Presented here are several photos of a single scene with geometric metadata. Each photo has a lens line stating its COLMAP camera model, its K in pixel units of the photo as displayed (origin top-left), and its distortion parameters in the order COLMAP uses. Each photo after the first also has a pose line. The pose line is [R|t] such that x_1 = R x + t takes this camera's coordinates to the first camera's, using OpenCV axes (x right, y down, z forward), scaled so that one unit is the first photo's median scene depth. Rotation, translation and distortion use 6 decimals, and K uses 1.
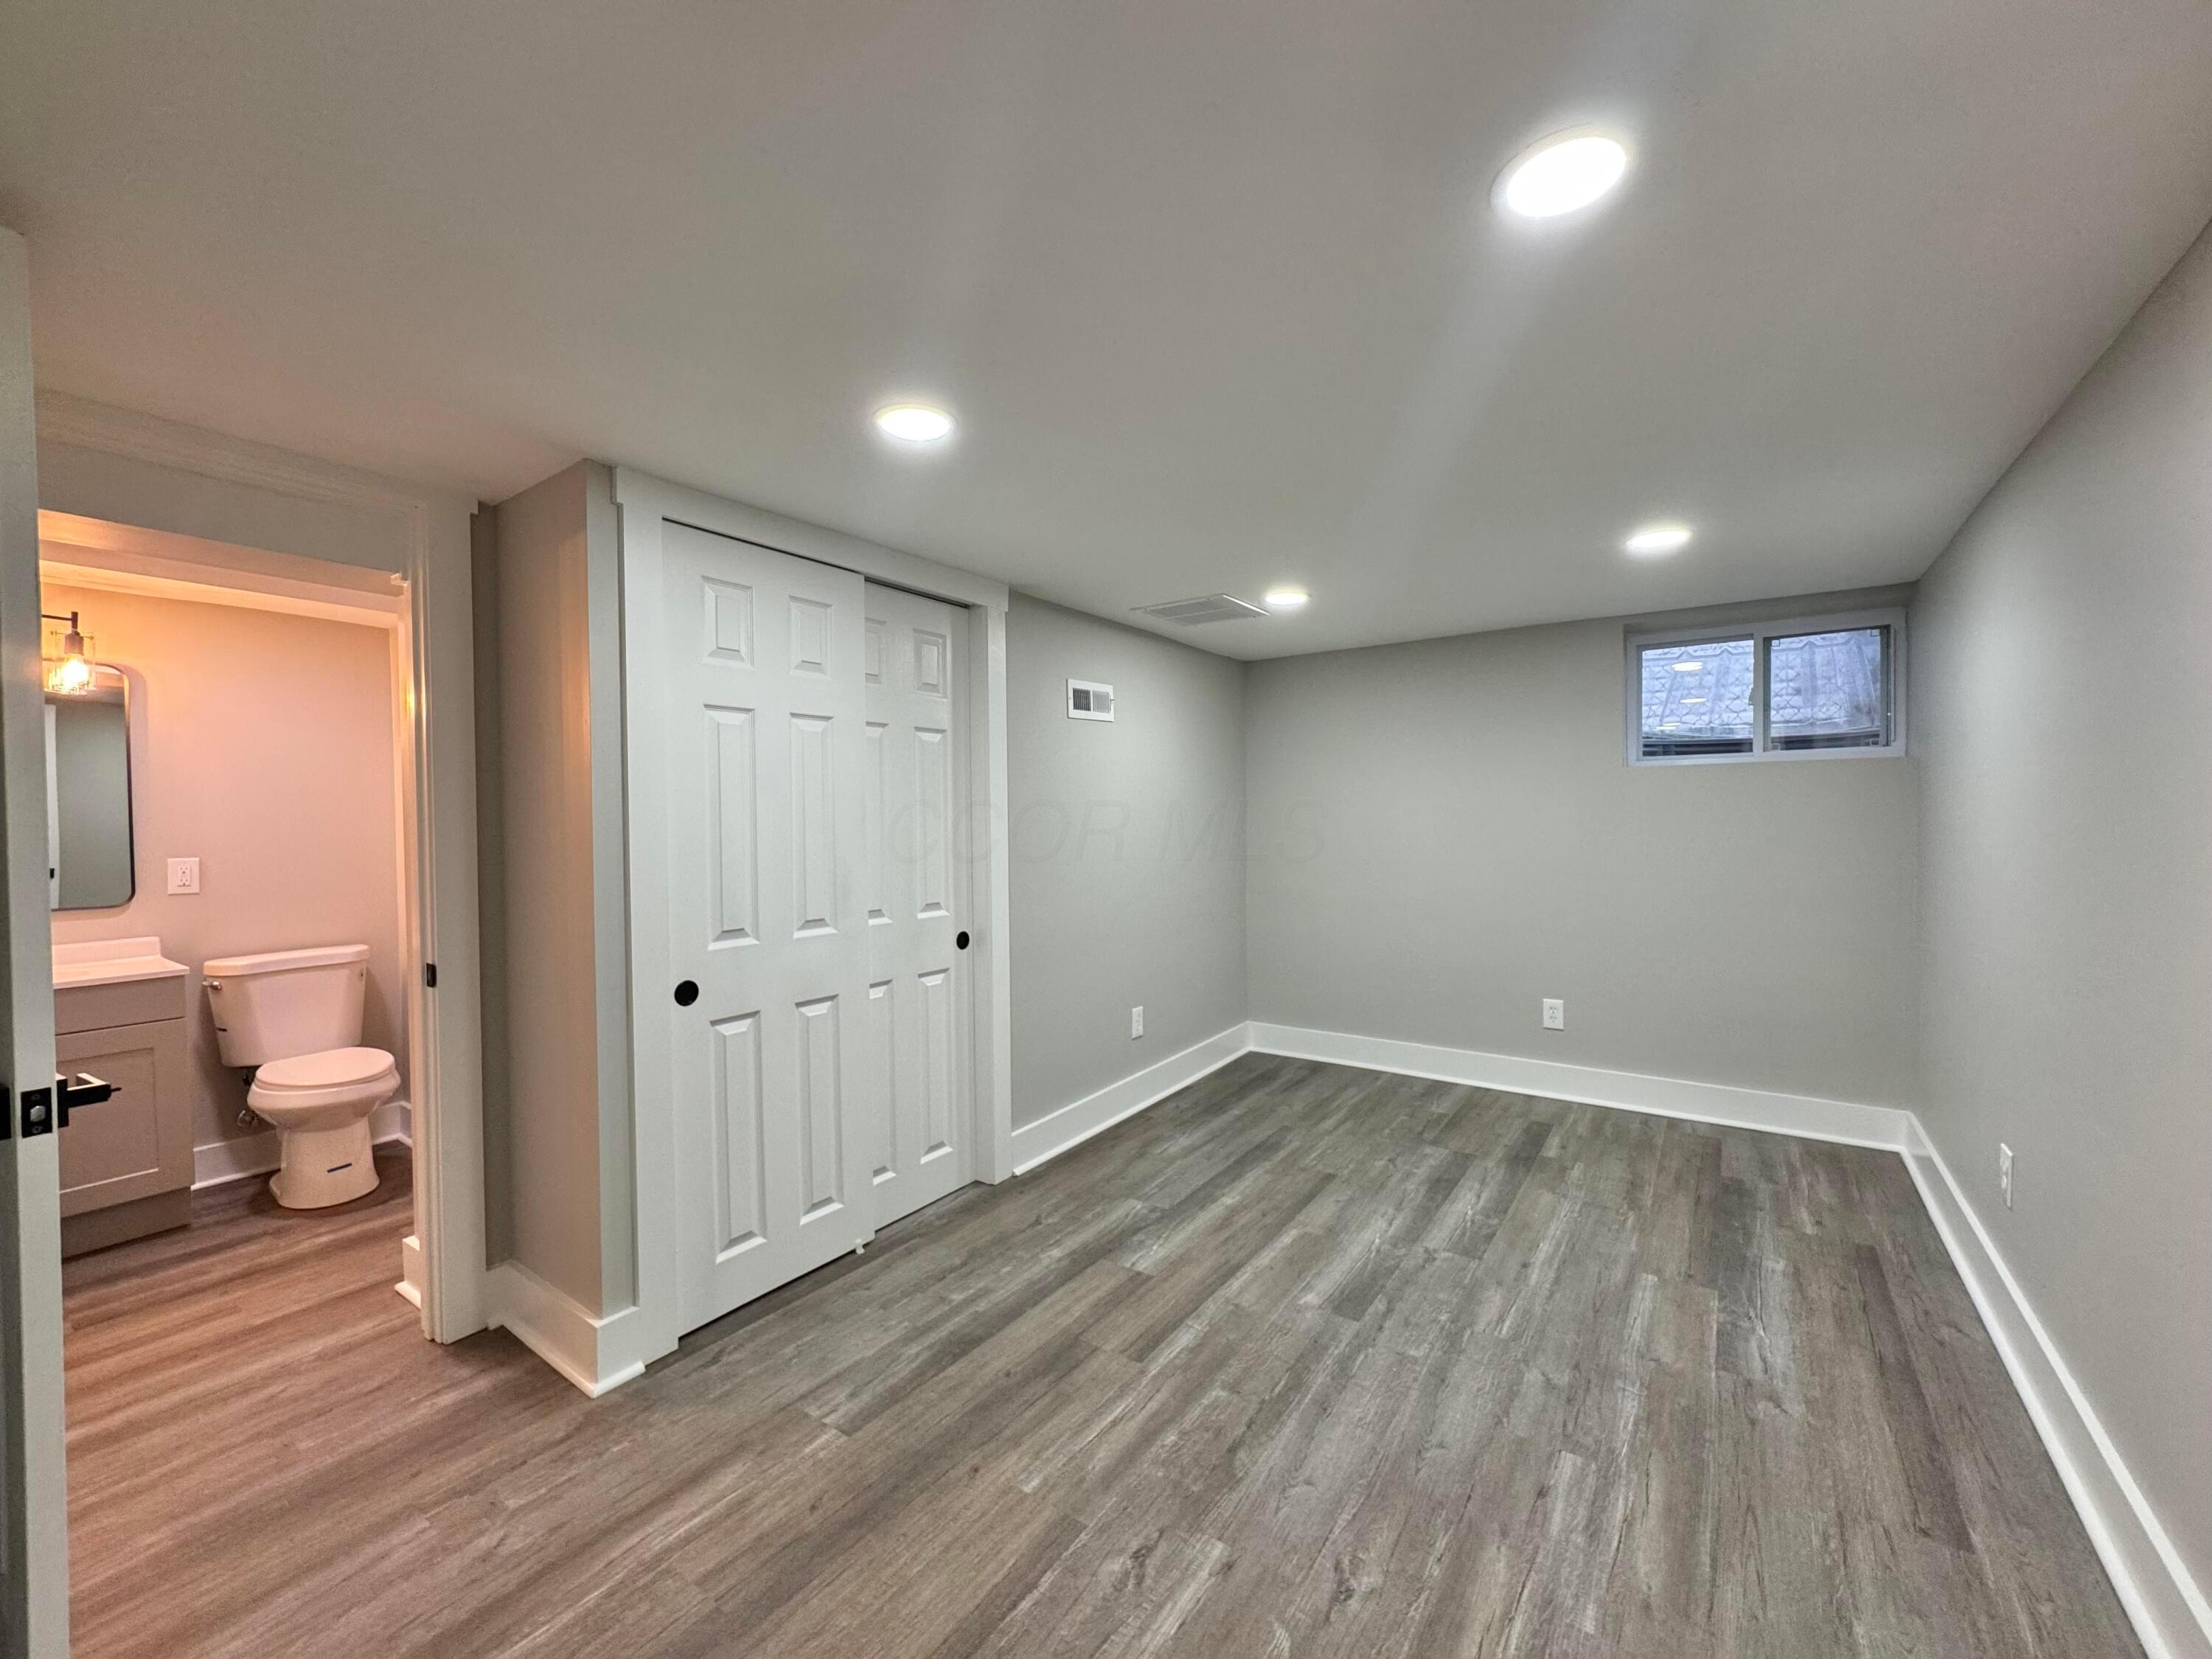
lens RADIAL K [[882.8, 0, 1100.1], [0, 882.8, 838.9], [0, 0, 1]] dist [-0.000606, -0.000148]
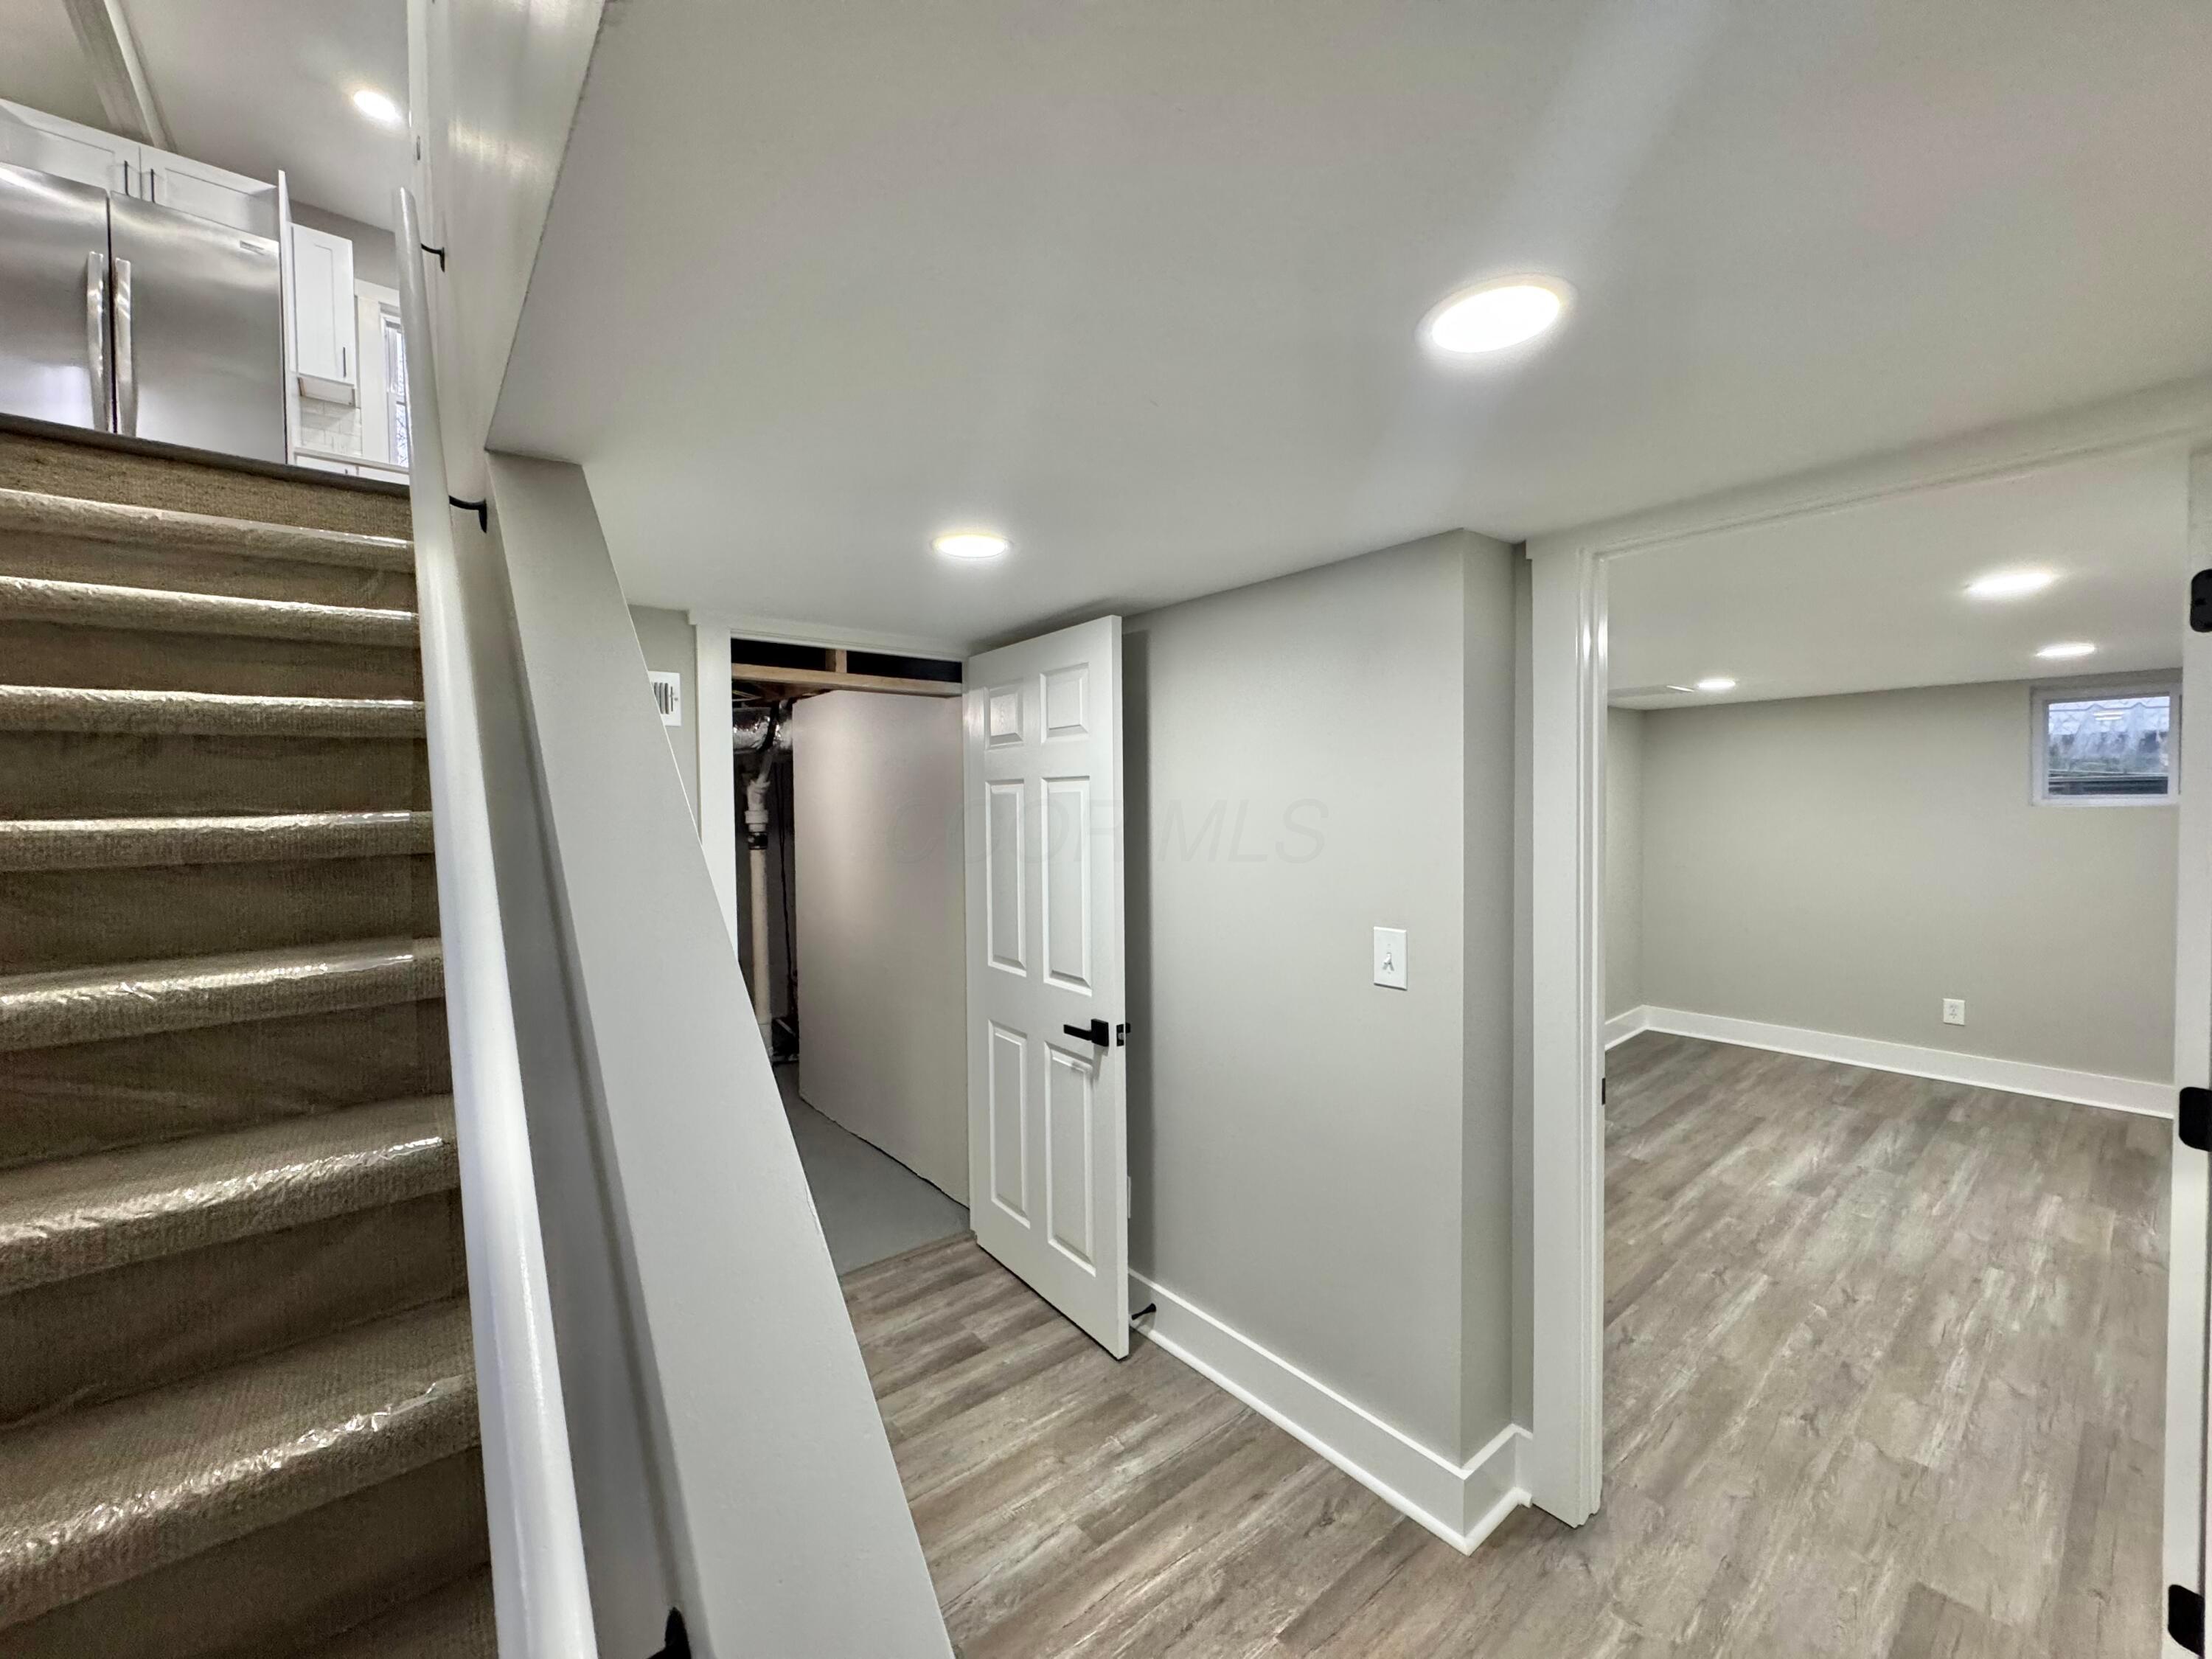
lens RADIAL K [[883.4, 0, 1112.1], [0, 883.4, 823.7], [0, 0, 1]] dist [-0.002155, 0.000271]
pose [[0.966555, 0.005704, -0.256394, -0.422988], [-0.004684, 0.999979, 0.004588, -0.083018], [0.256415, -0.003234, 0.966561, -0.662842]]
